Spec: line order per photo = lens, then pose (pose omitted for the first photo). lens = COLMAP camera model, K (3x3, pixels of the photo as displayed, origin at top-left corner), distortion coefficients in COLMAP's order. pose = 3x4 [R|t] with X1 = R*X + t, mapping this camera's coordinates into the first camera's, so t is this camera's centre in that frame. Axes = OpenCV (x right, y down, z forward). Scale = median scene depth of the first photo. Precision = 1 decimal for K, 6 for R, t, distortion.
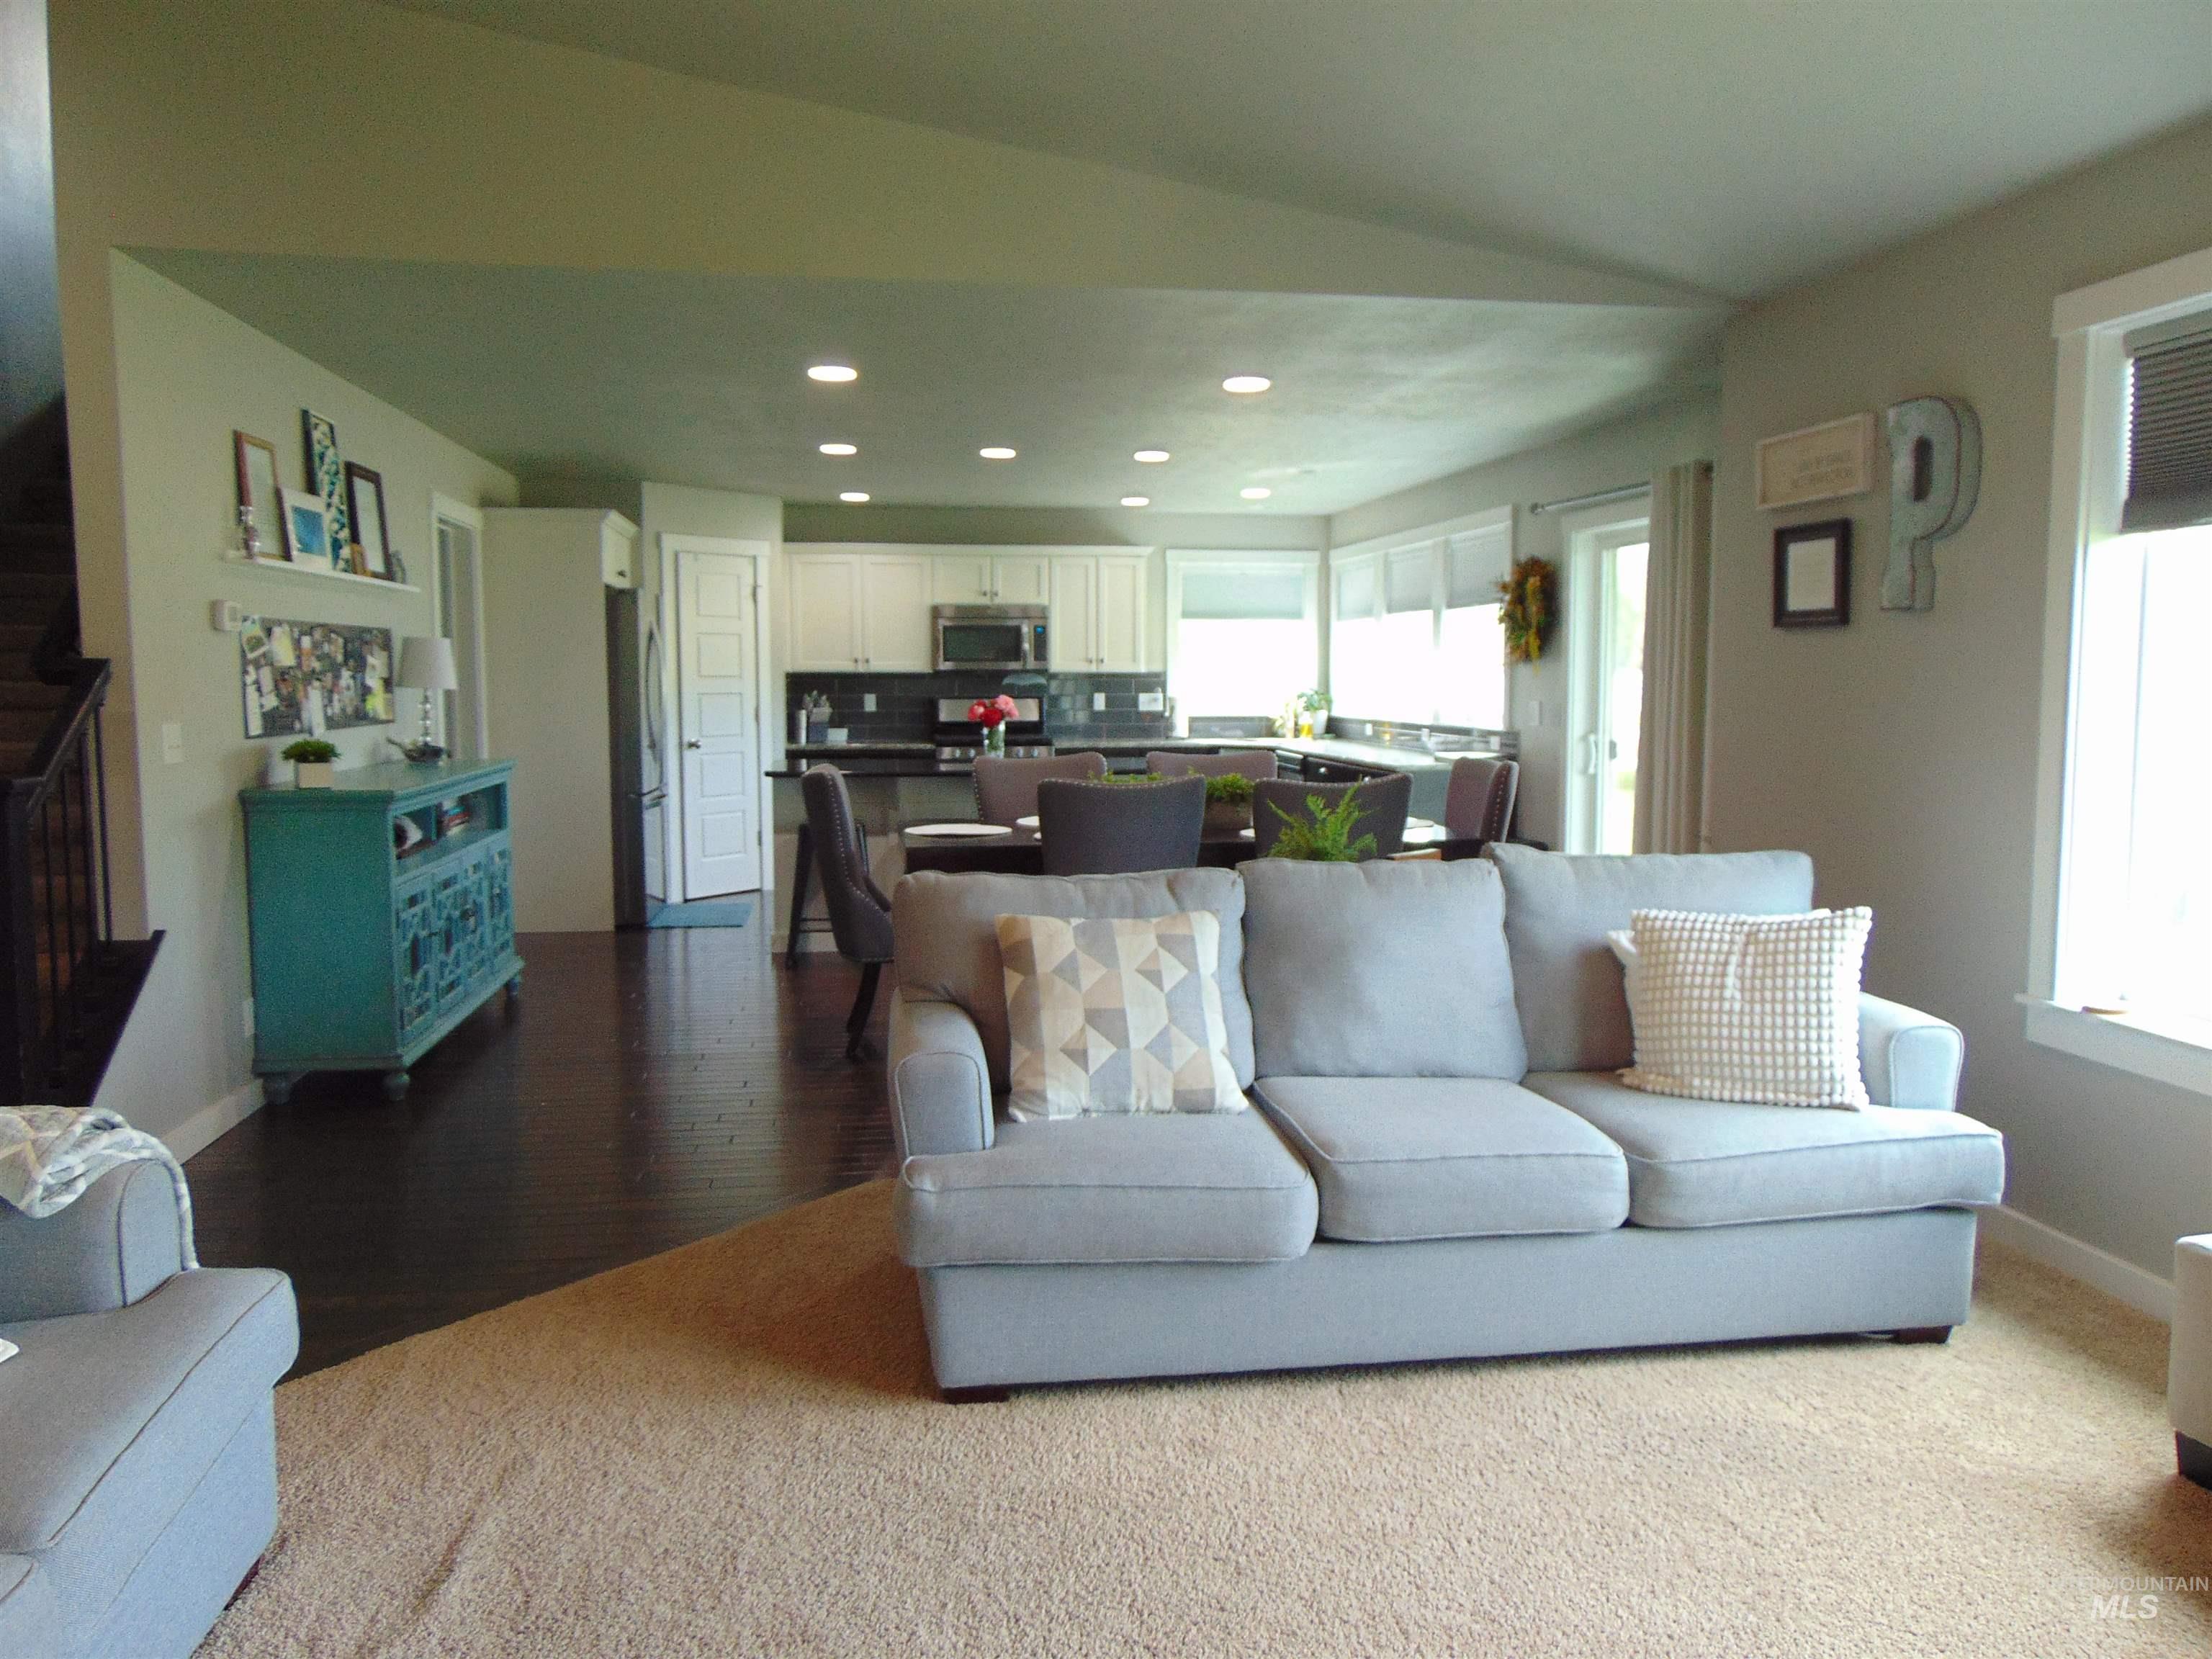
lens RADIAL K [[1651.4, 0, 1105.3], [0, 1651.4, 826.8], [0, 0, 1]] dist [-0.015912, 0.039050]
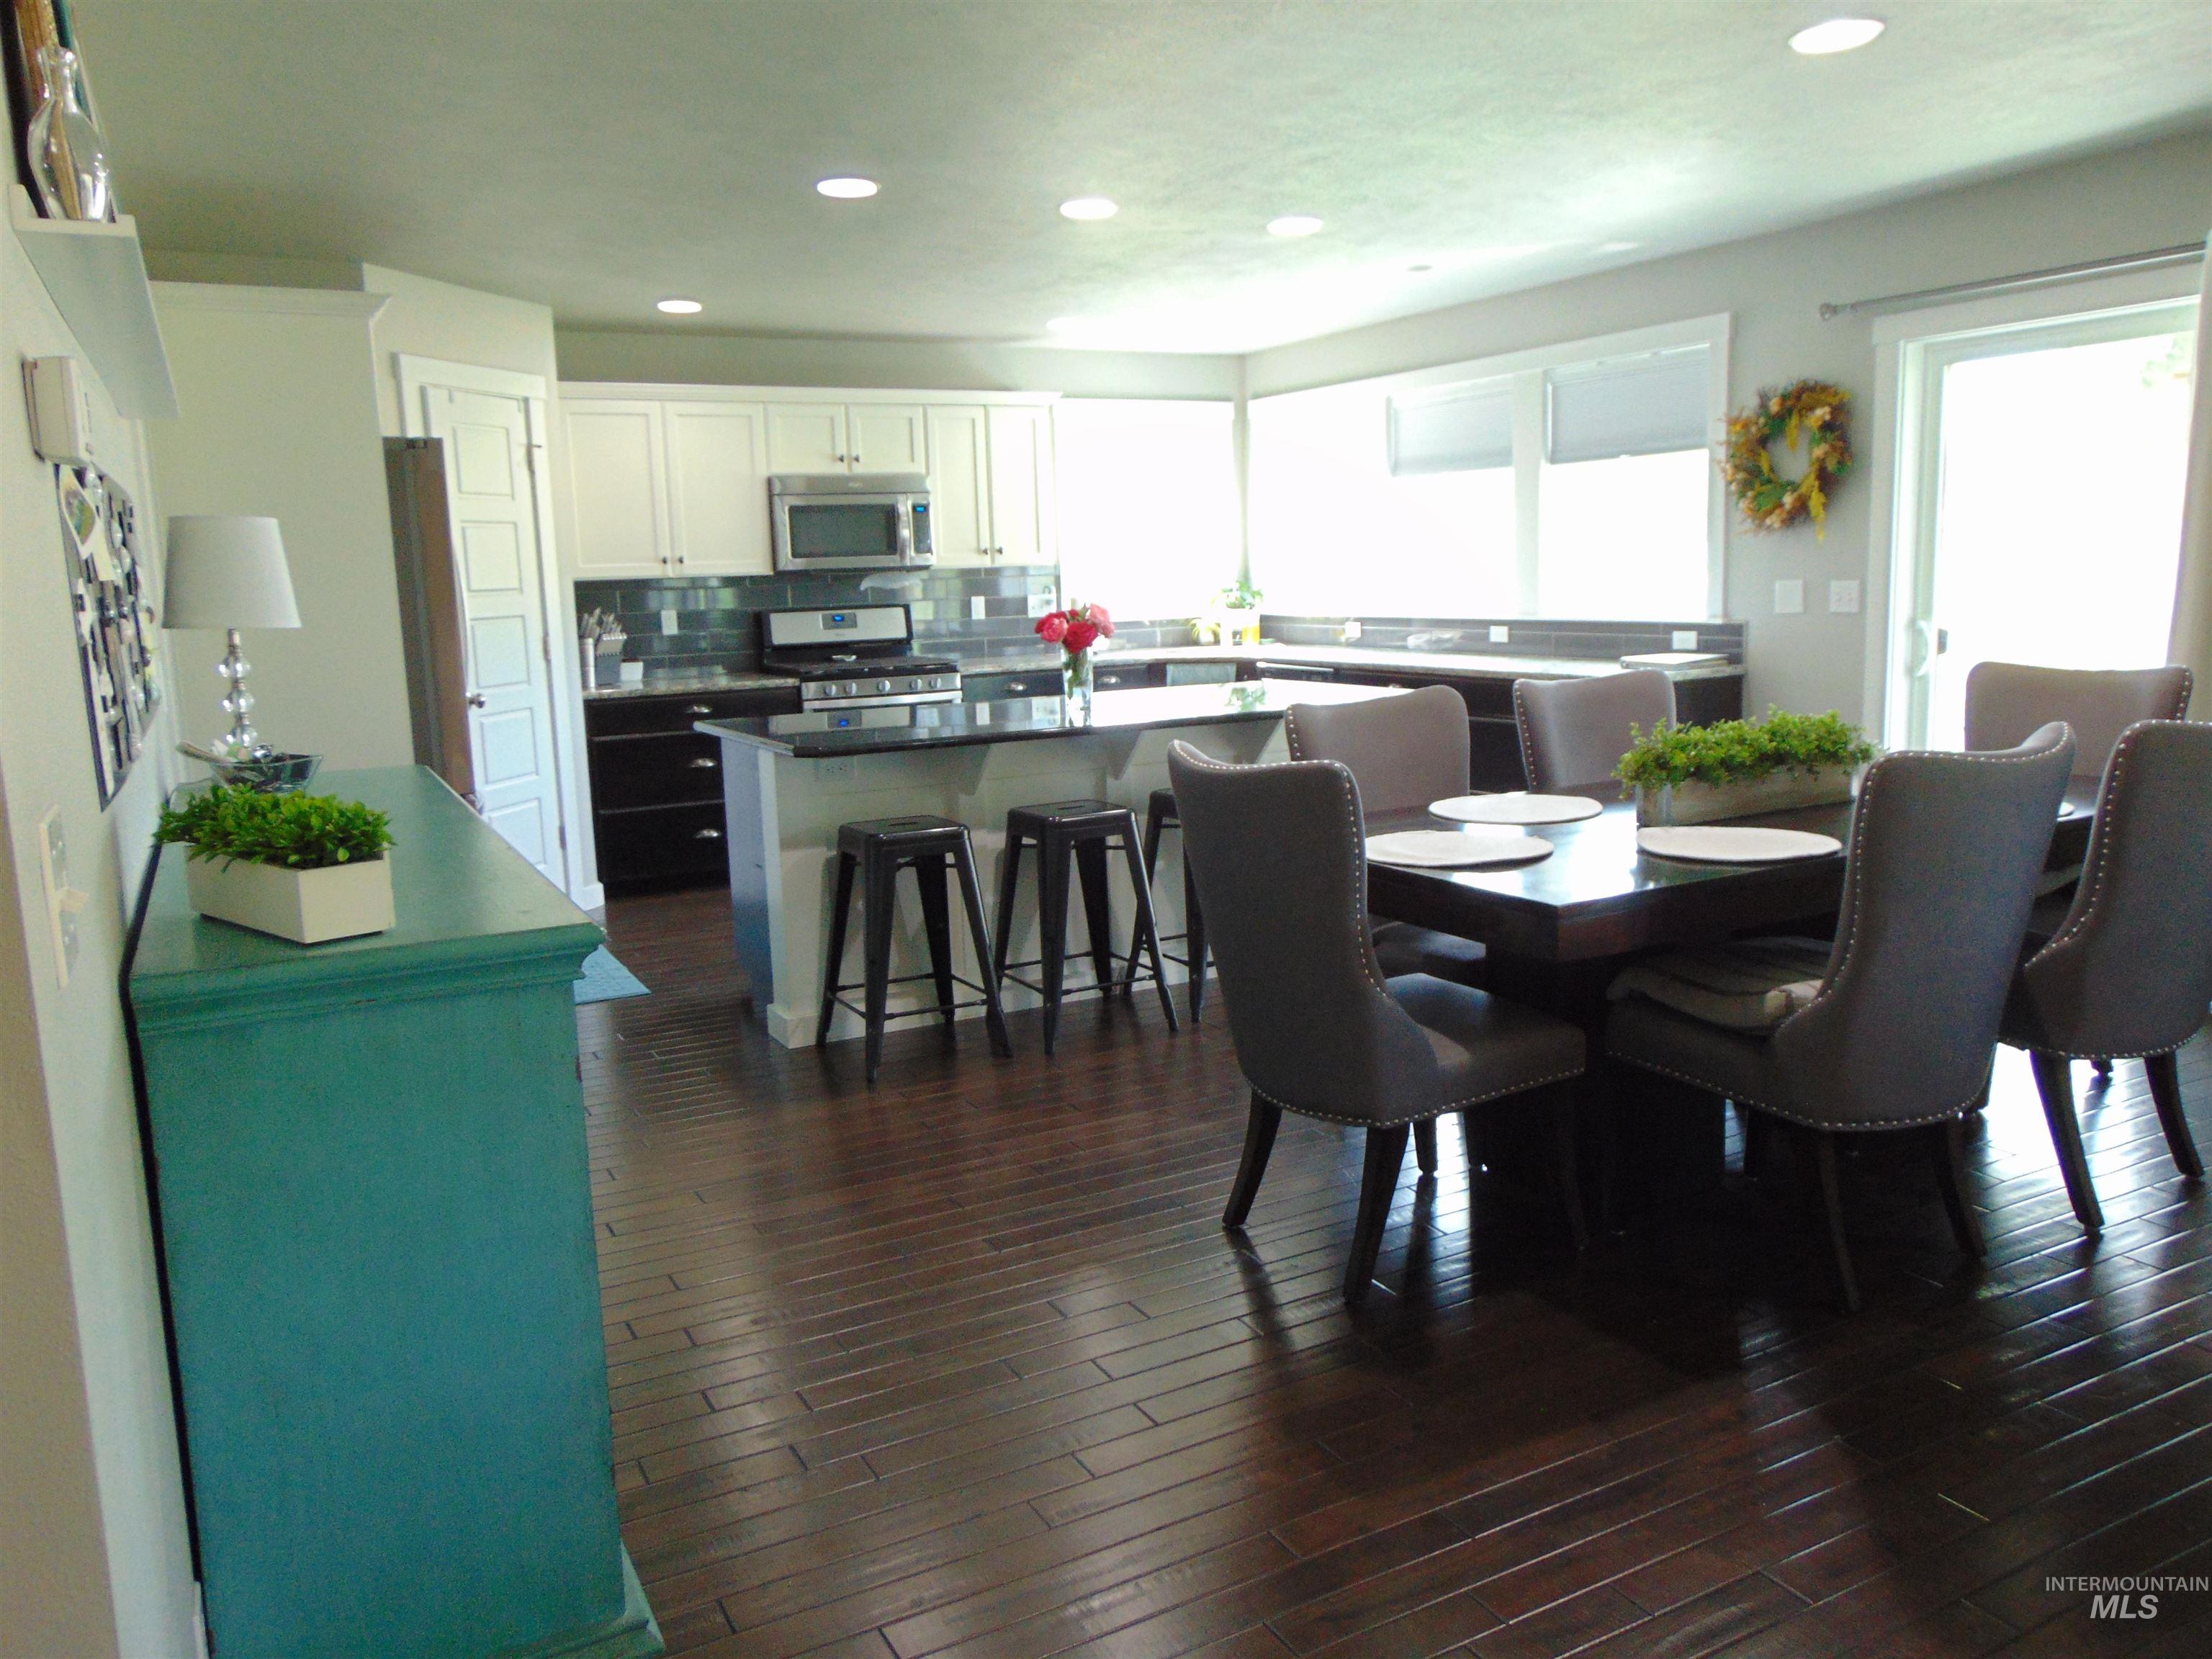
lens RADIAL K [[1651.4, 0, 1108.5], [0, 1651.4, 825.6], [0, 0, 1]] dist [-0.015912, 0.039050]
pose [[0.942843, -0.082867, 0.322770, -0.204561], [0.063615, 0.995533, 0.069766, -0.028059], [-0.327110, -0.045246, 0.943903, 0.295970]]
